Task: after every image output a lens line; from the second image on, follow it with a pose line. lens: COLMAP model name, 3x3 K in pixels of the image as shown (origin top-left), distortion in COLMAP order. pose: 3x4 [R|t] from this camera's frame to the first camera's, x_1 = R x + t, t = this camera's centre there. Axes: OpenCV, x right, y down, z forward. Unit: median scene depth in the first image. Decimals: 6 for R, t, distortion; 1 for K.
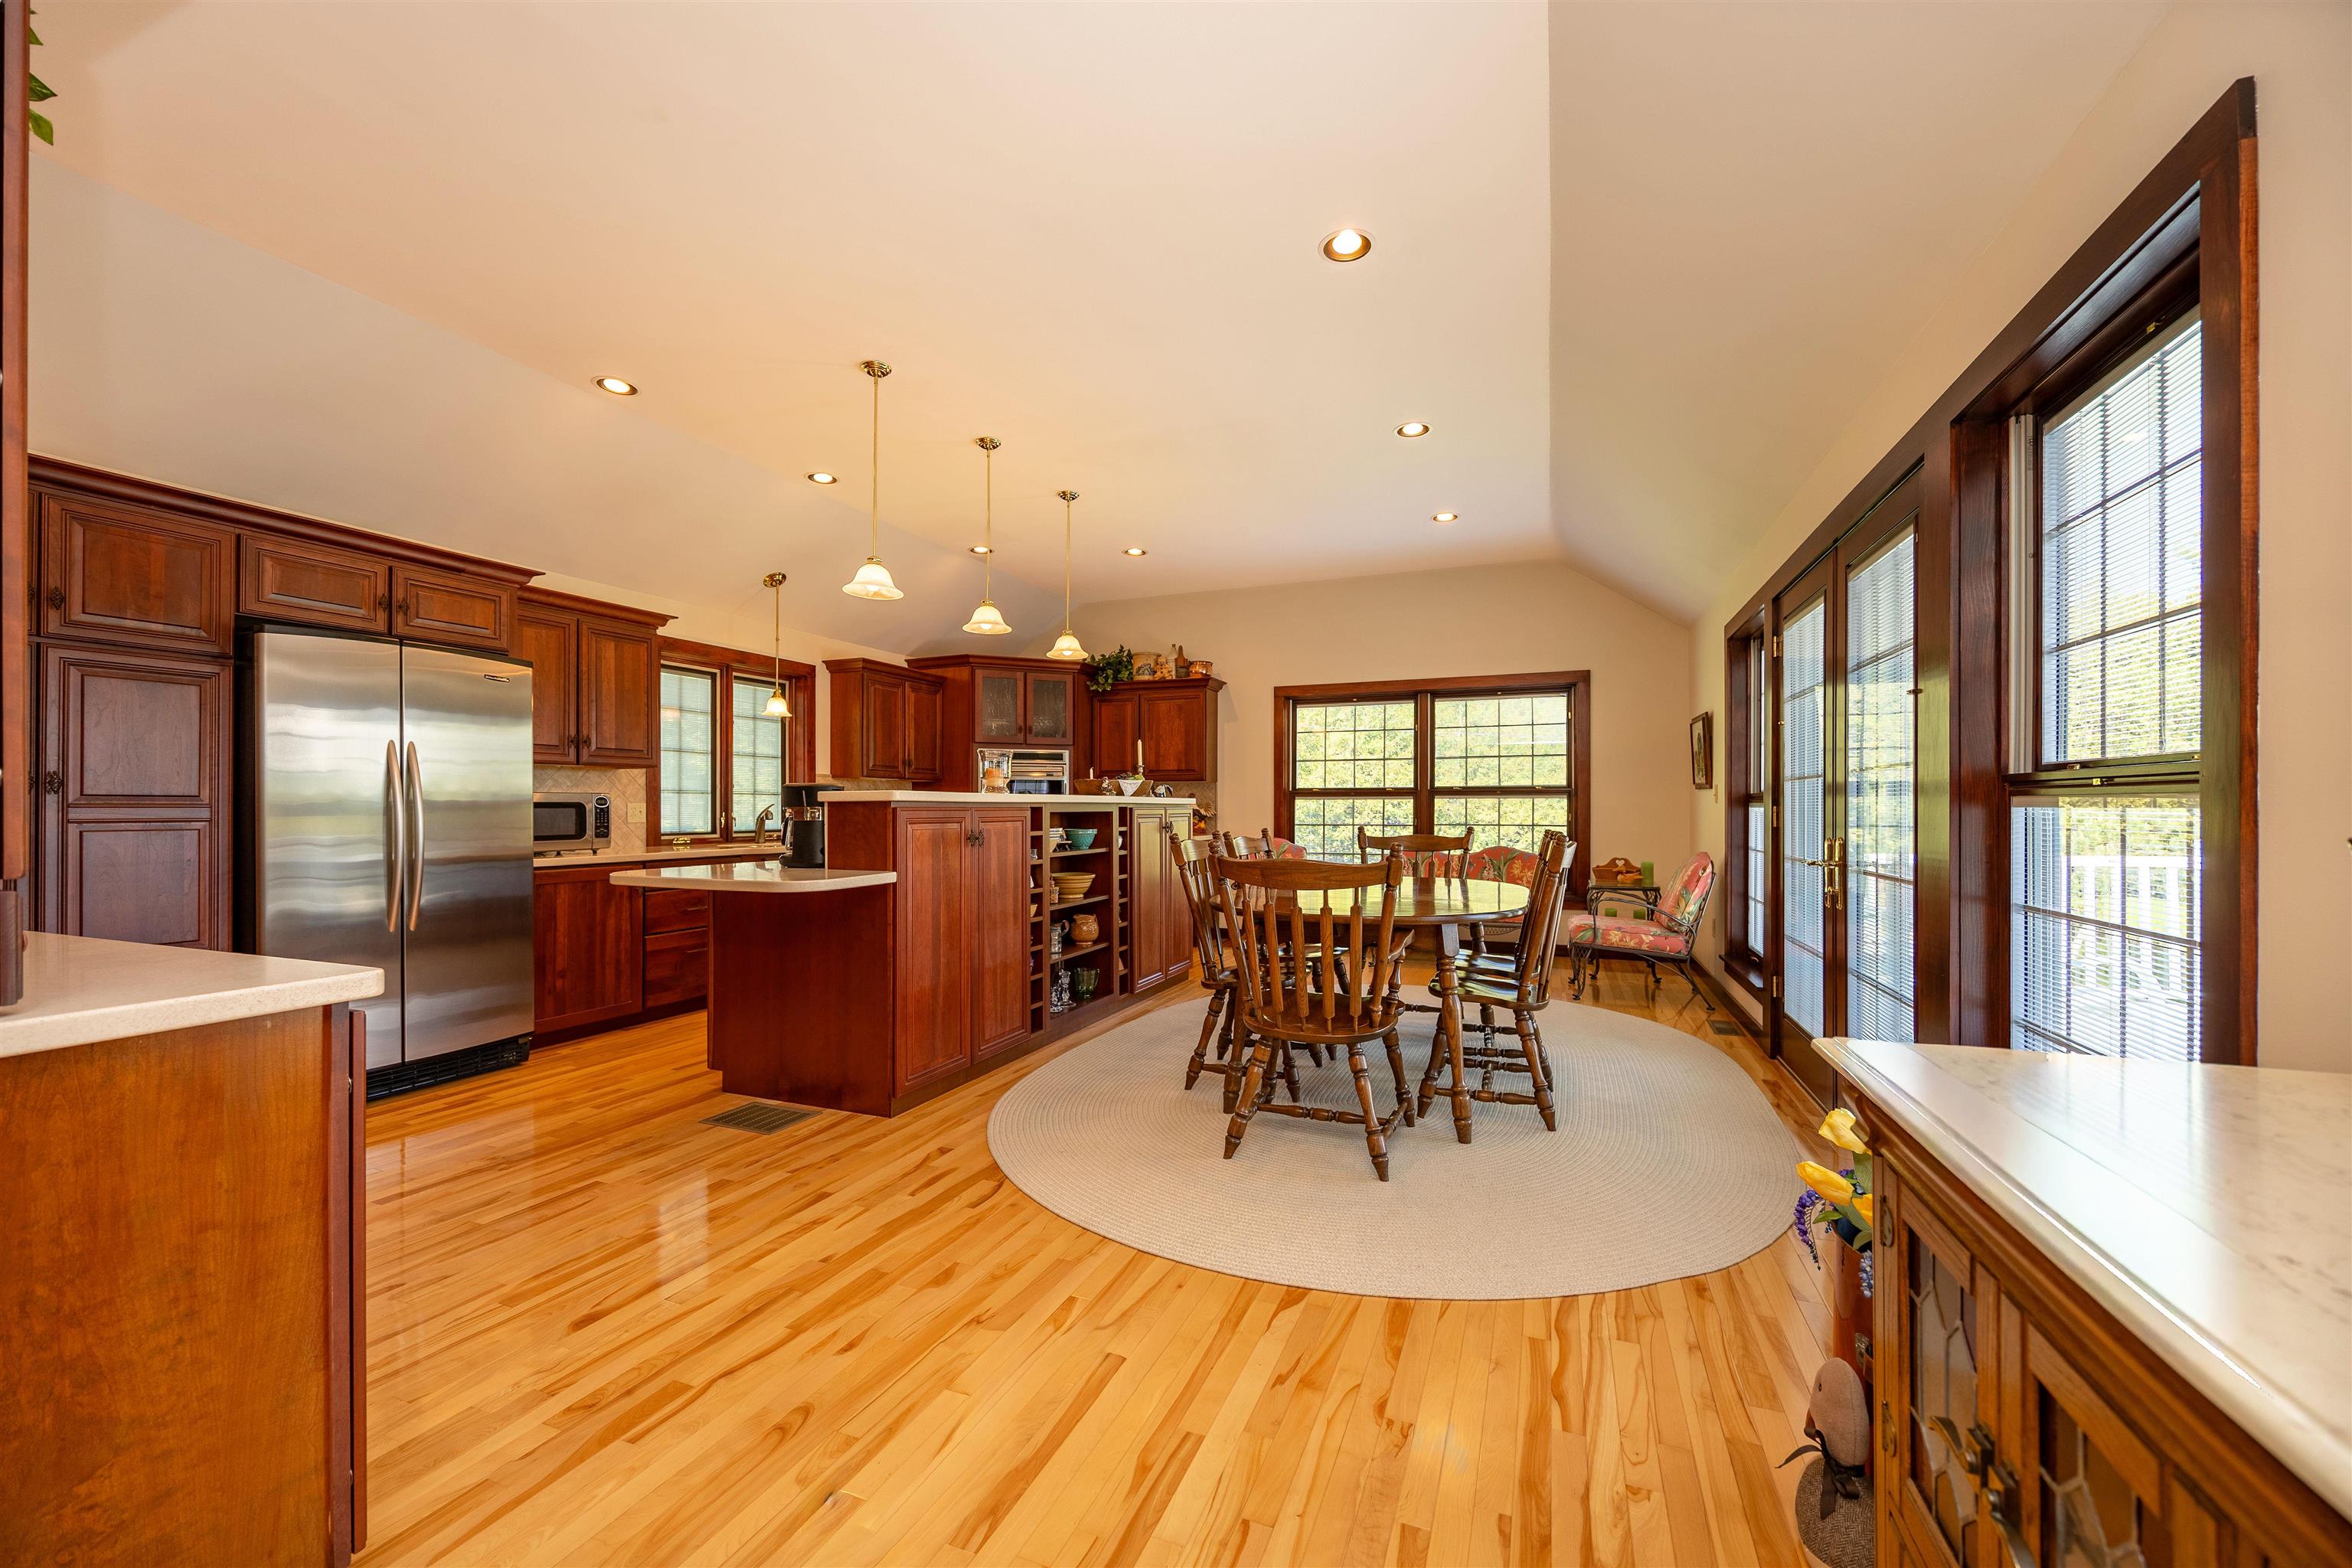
lens RADIAL K [[911.5, 0, 1194.2], [0, 911.5, 809.9], [0, 0, 1]] dist [-0.001356, 0.000069]
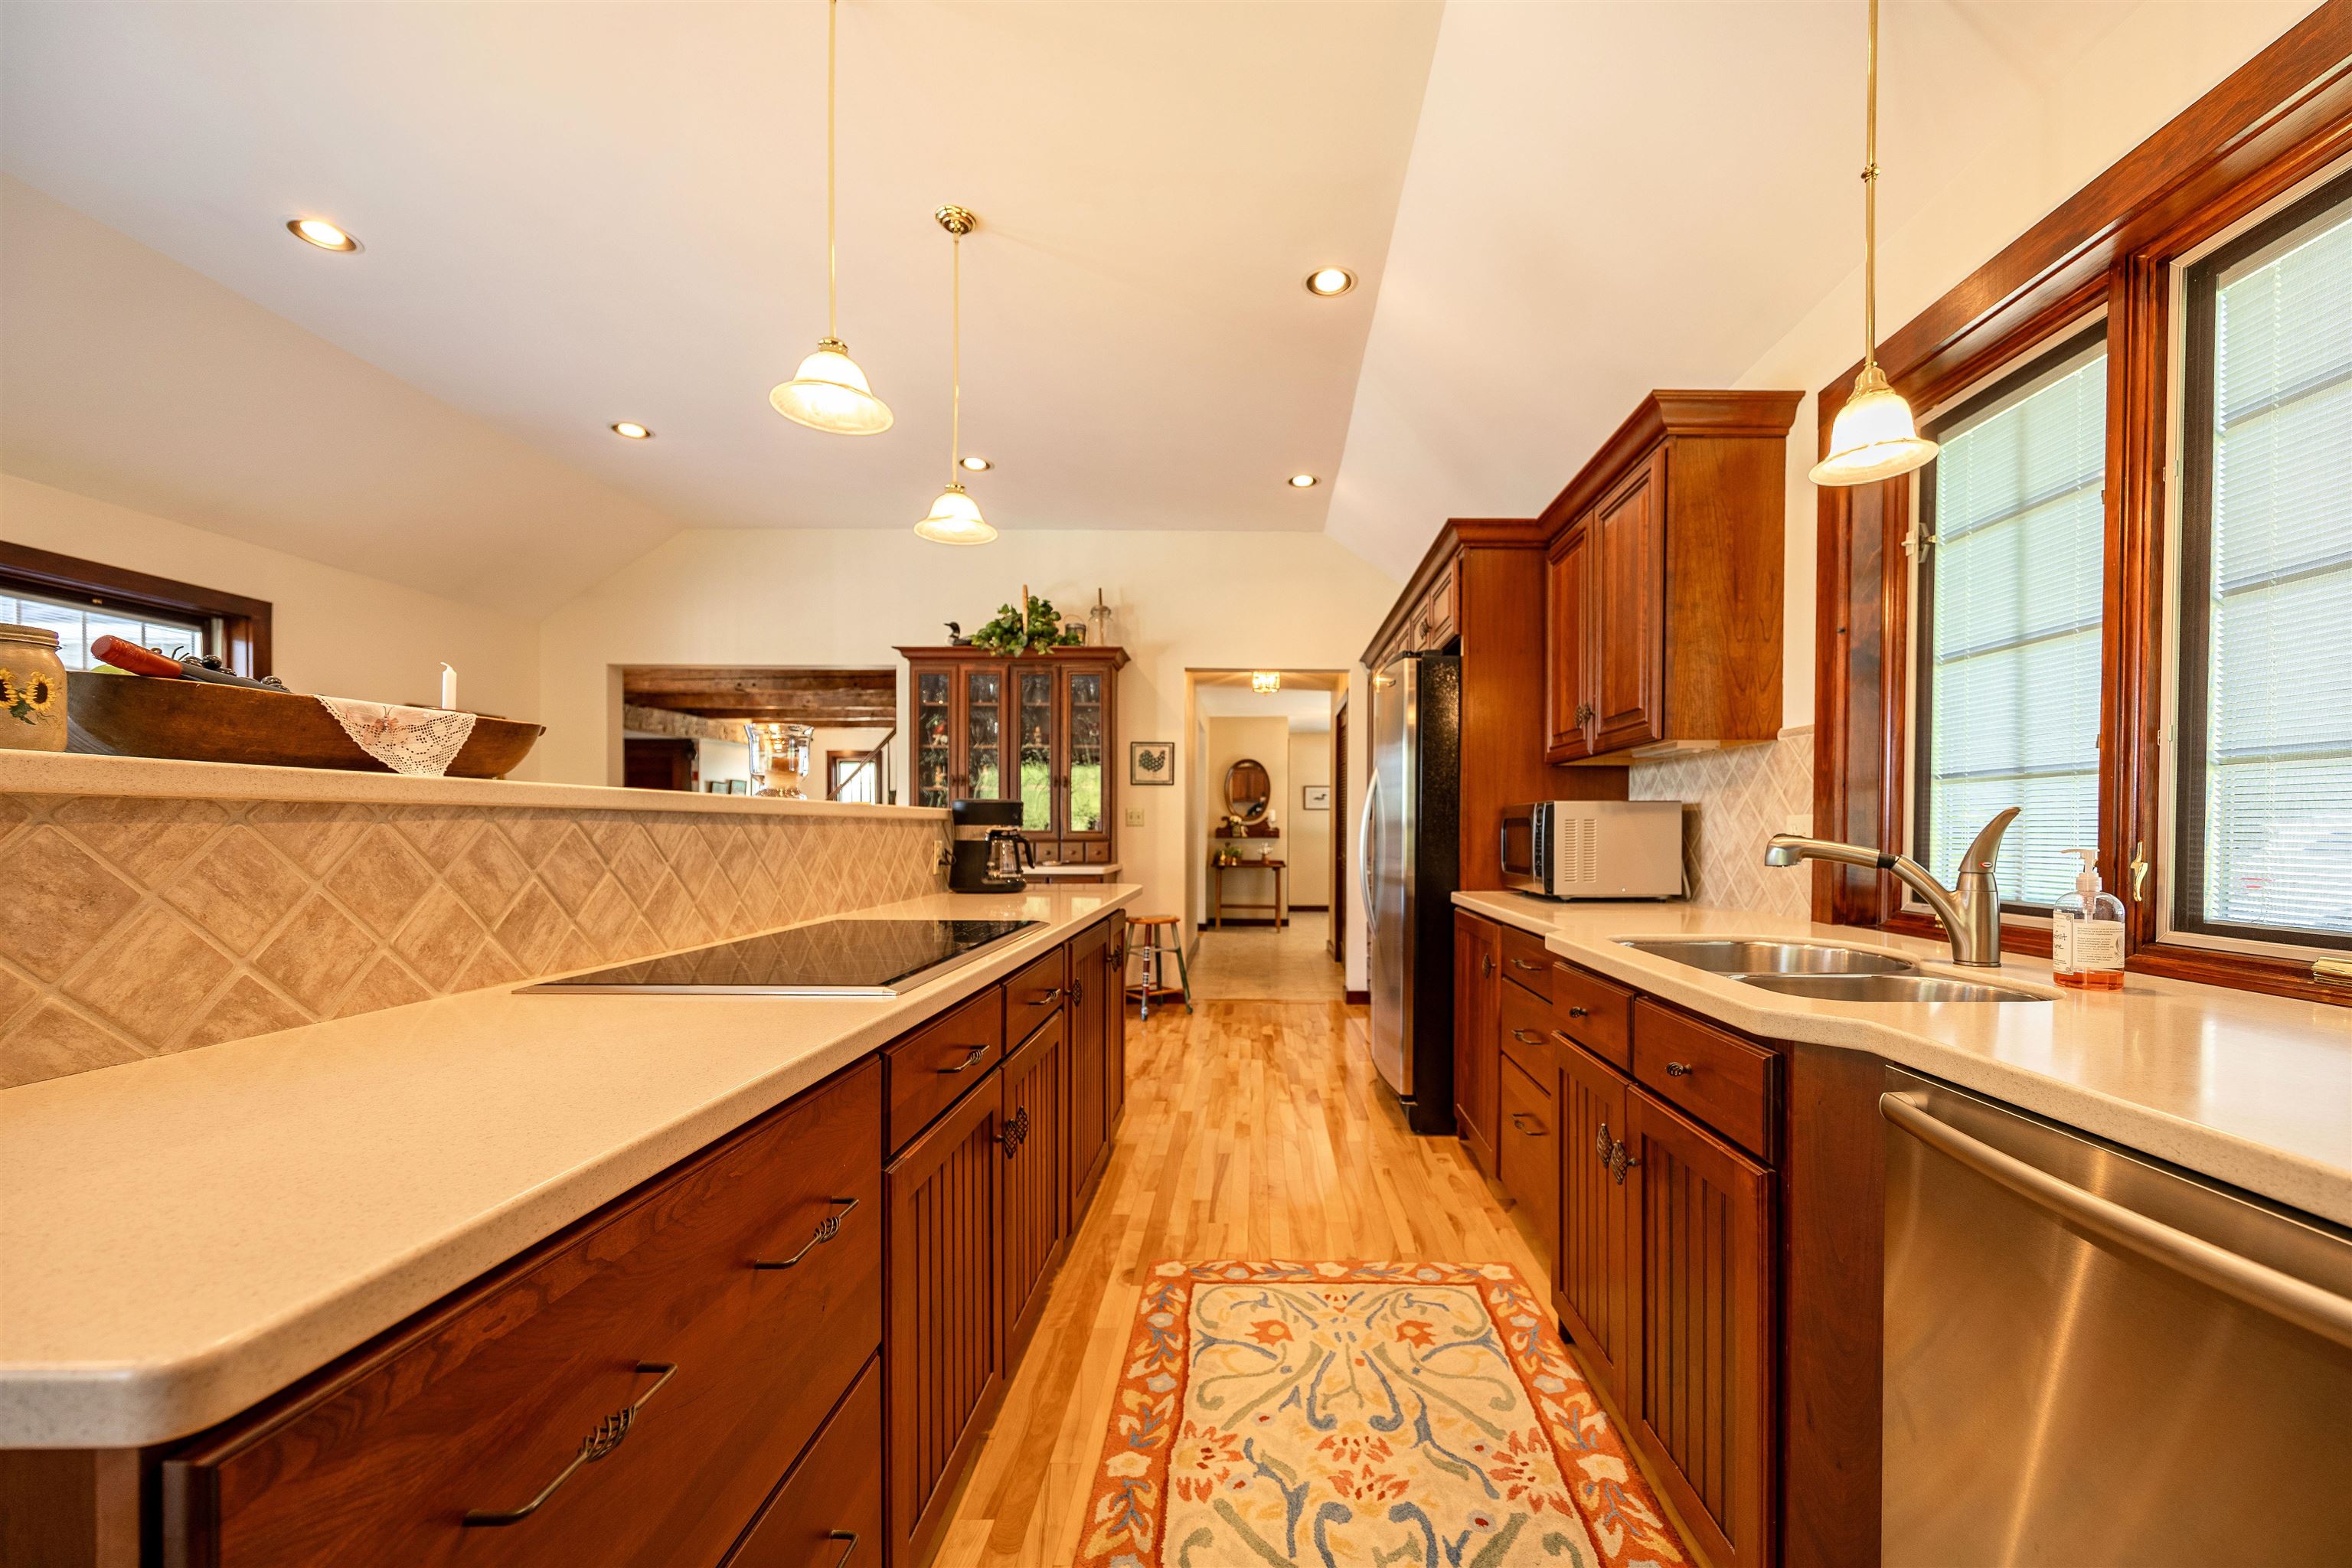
lens RADIAL K [[906.5, 0, 1251.5], [0, 906.5, 840.4], [0, 0, 1]] dist [0.000974, 0.000089]
pose [[-0.926178, 0.005549, -0.377046, -0.278422], [-0.000455, 0.999875, 0.015831, -0.001655], [0.377086, 0.014833, -0.926059, 1.649067]]
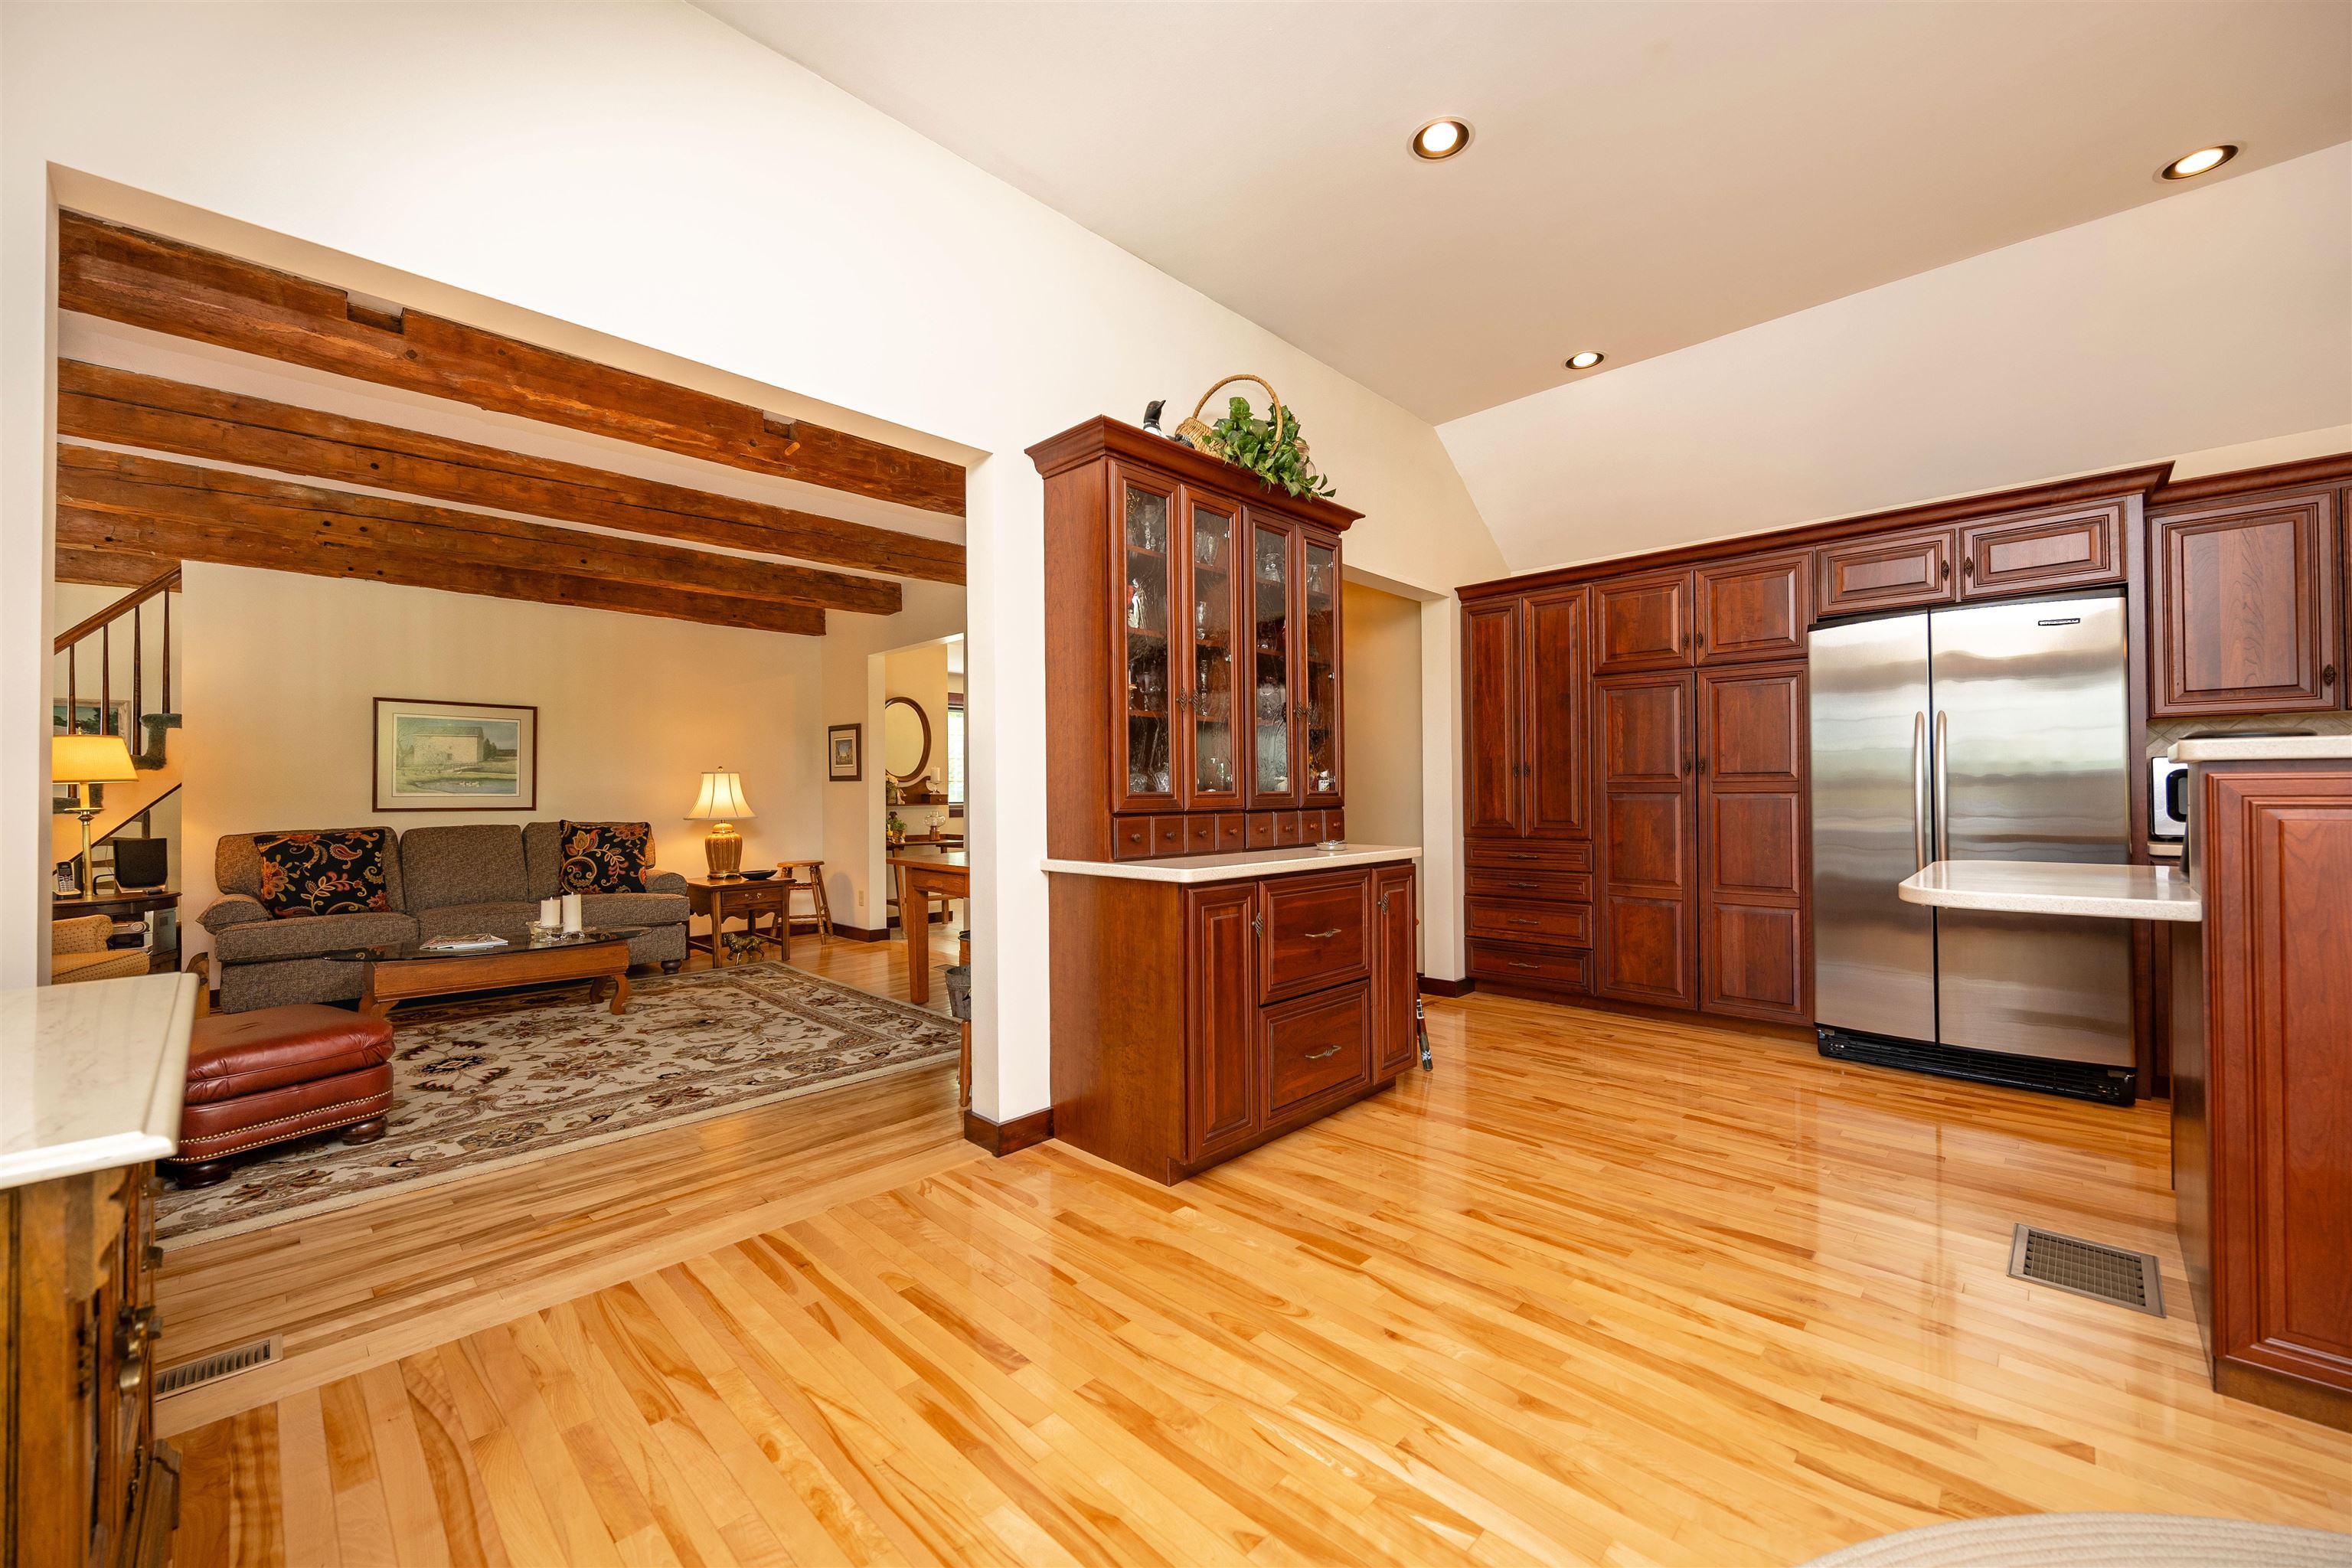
lens RADIAL K [[913.0, 0, 1186.3], [0, 913.0, 782.1], [0, 0, 1]] dist [0.000415, 0.000175]
pose [[-0.380346, -0.004607, -0.924833, 0.279631], [0.007755, 0.999937, -0.008170, 0.001402], [0.924812, -0.010279, -0.380286, 0.533647]]
